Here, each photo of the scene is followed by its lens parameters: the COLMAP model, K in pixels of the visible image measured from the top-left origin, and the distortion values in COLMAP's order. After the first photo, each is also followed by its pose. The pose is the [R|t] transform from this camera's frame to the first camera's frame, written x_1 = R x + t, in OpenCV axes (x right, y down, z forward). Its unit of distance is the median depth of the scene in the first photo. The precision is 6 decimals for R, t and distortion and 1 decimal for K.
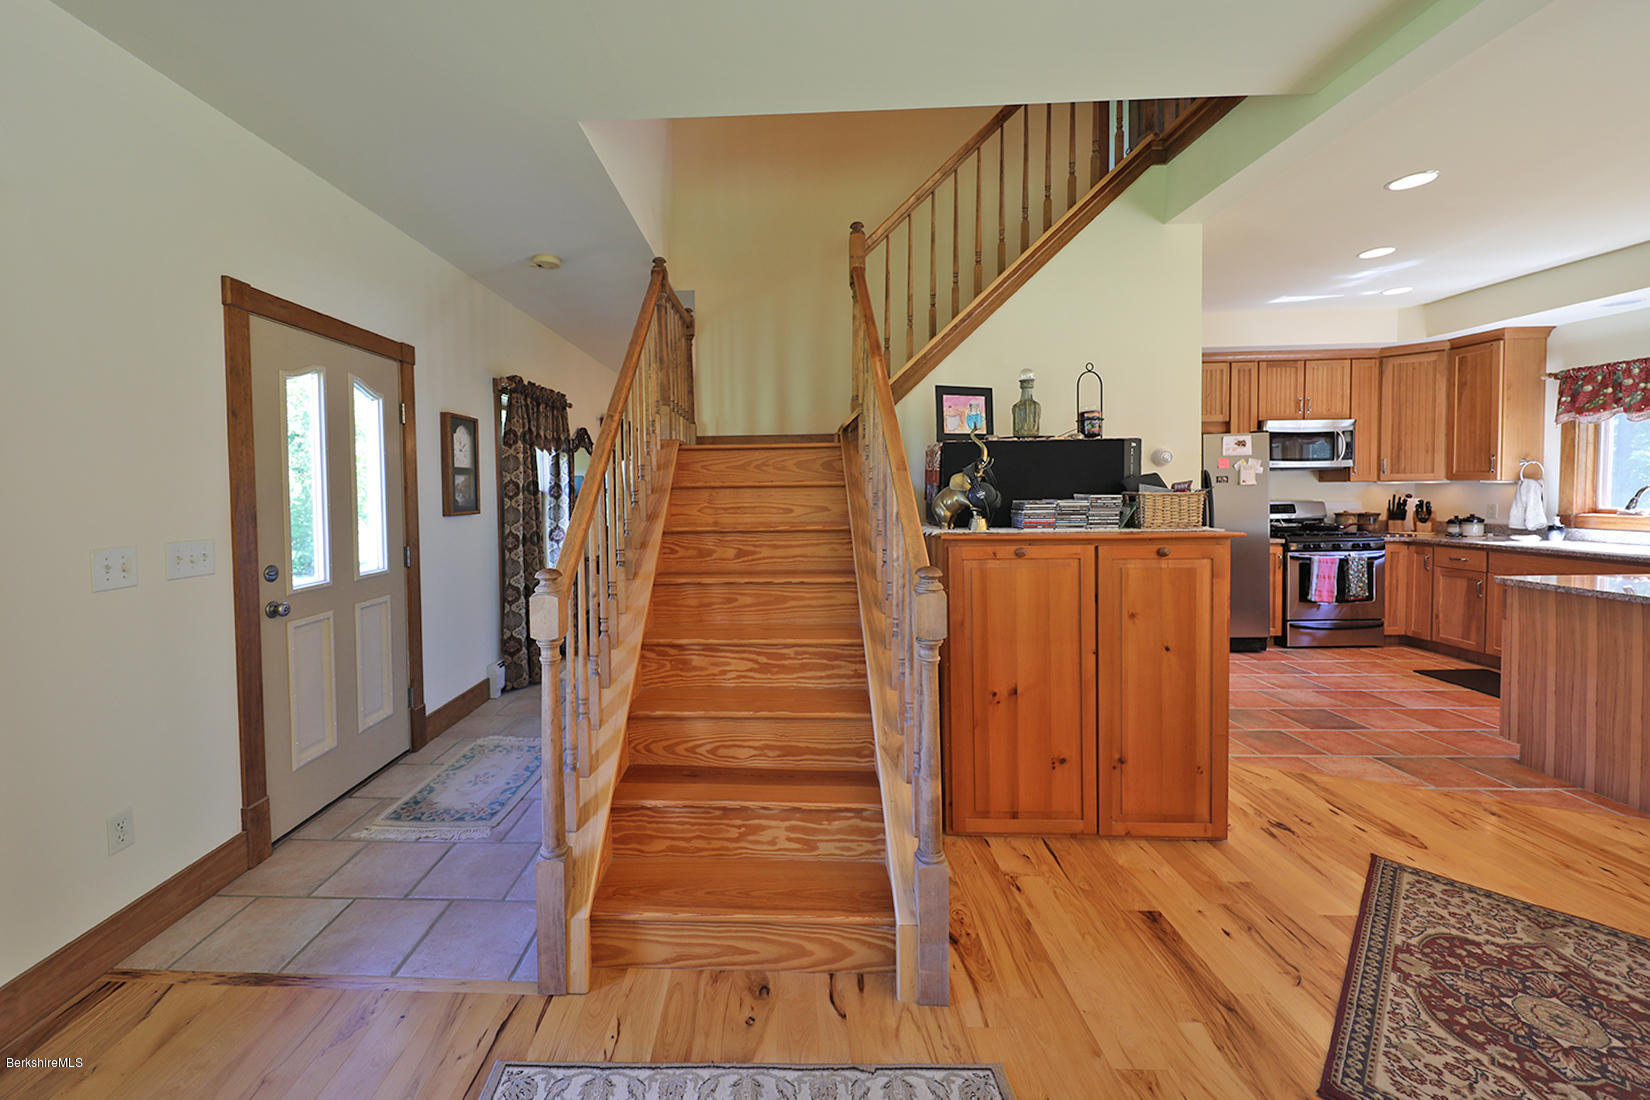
lens RADIAL K [[637.8, 0, 762.2], [0, 637.8, 507.7], [0, 0, 1]] dist [0.004139, -0.001555]
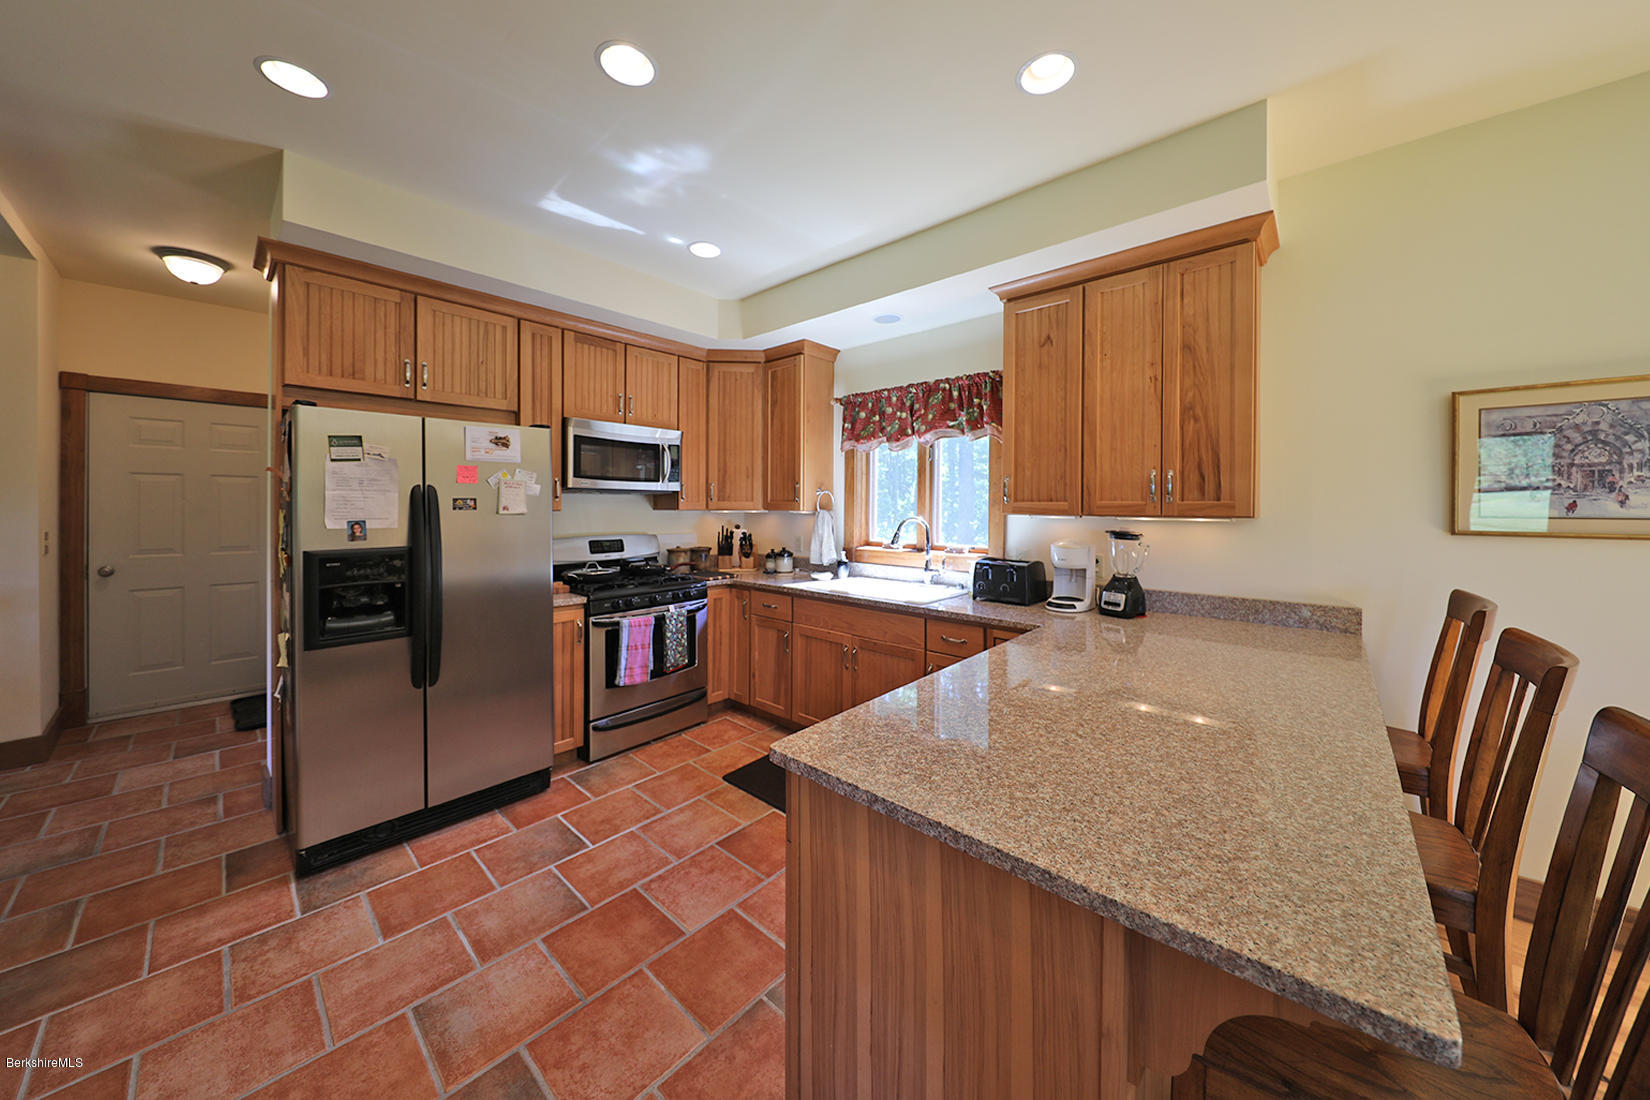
lens RADIAL K [[561.9, 0, 836.1], [0, 561.9, 506.8], [0, 0, 1]] dist [-0.000626, -0.001167]
pose [[0.623699, 0.016176, 0.781497, 0.536313], [0.011704, 0.999481, -0.030029, -0.023194], [-0.781577, 0.027875, 0.623186, 0.446756]]
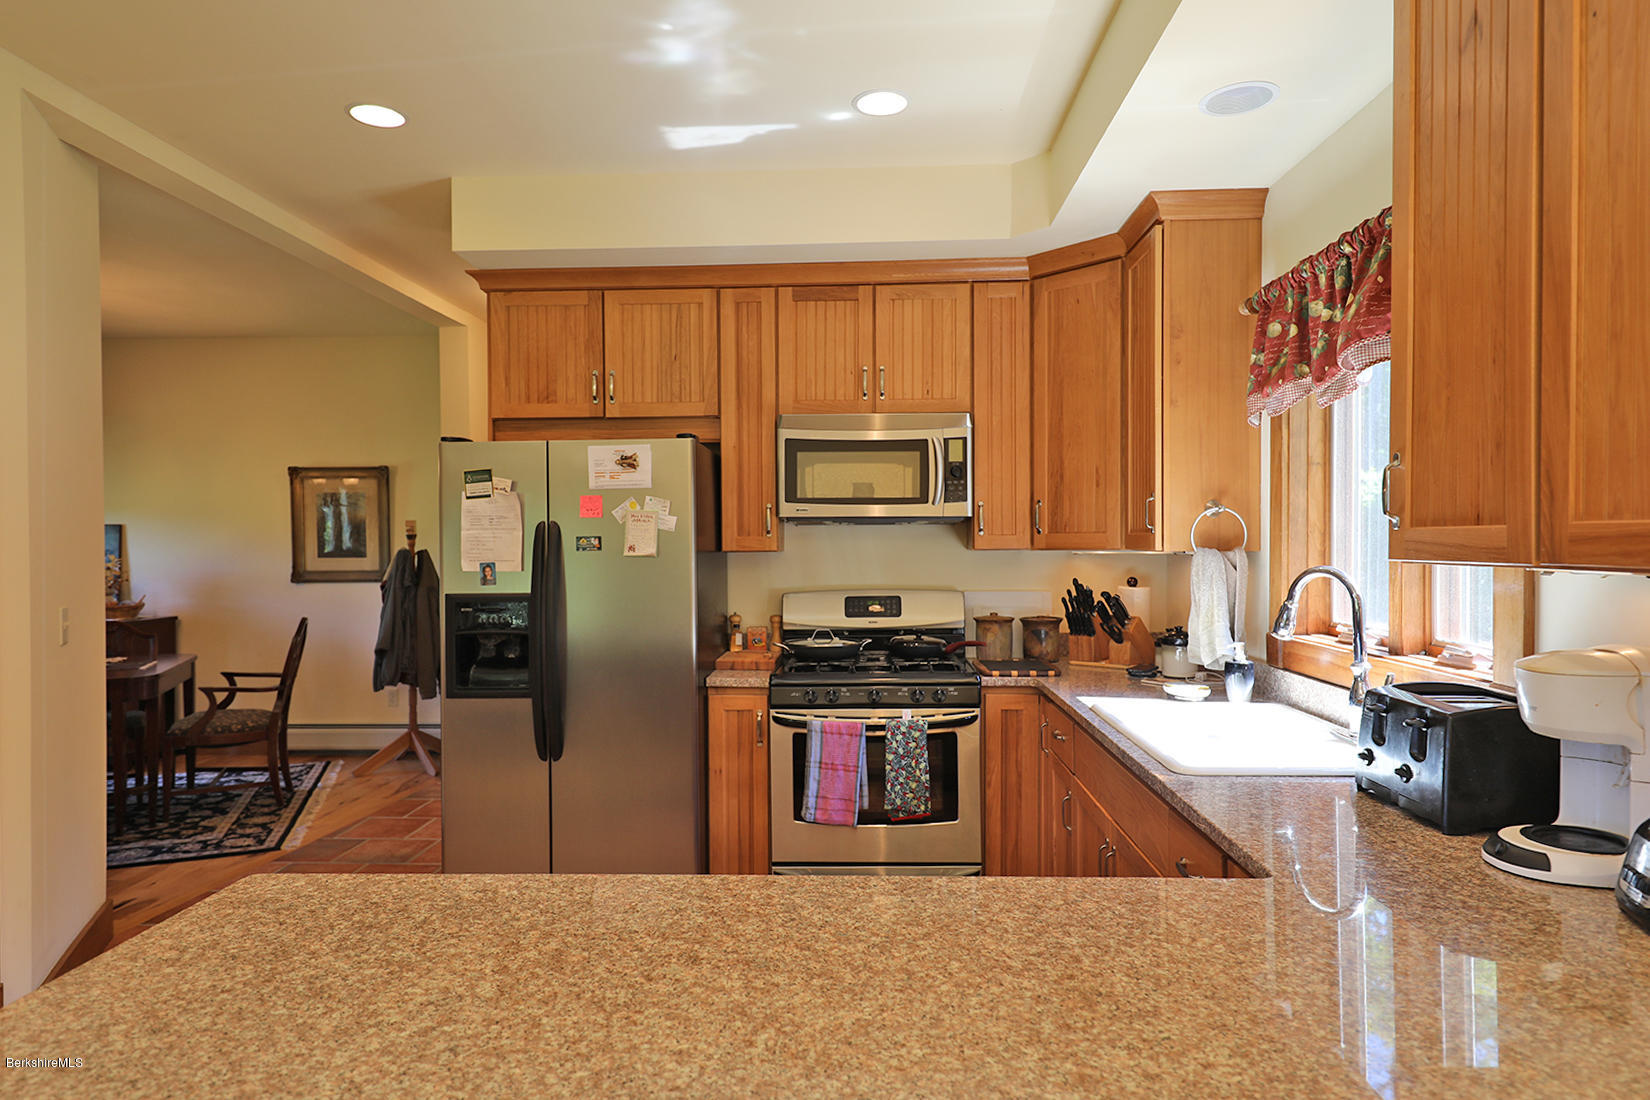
lens RADIAL K [[997.0, 0, 804.5], [0, 997.0, 543.4], [0, 0, 1]] dist [0.019715, 0.002095]
pose [[0.999846, 0.008392, -0.015442, 0.870435], [-0.008803, 0.999604, -0.026738, -0.026675], [0.015212, 0.026870, 0.999523, 0.309395]]
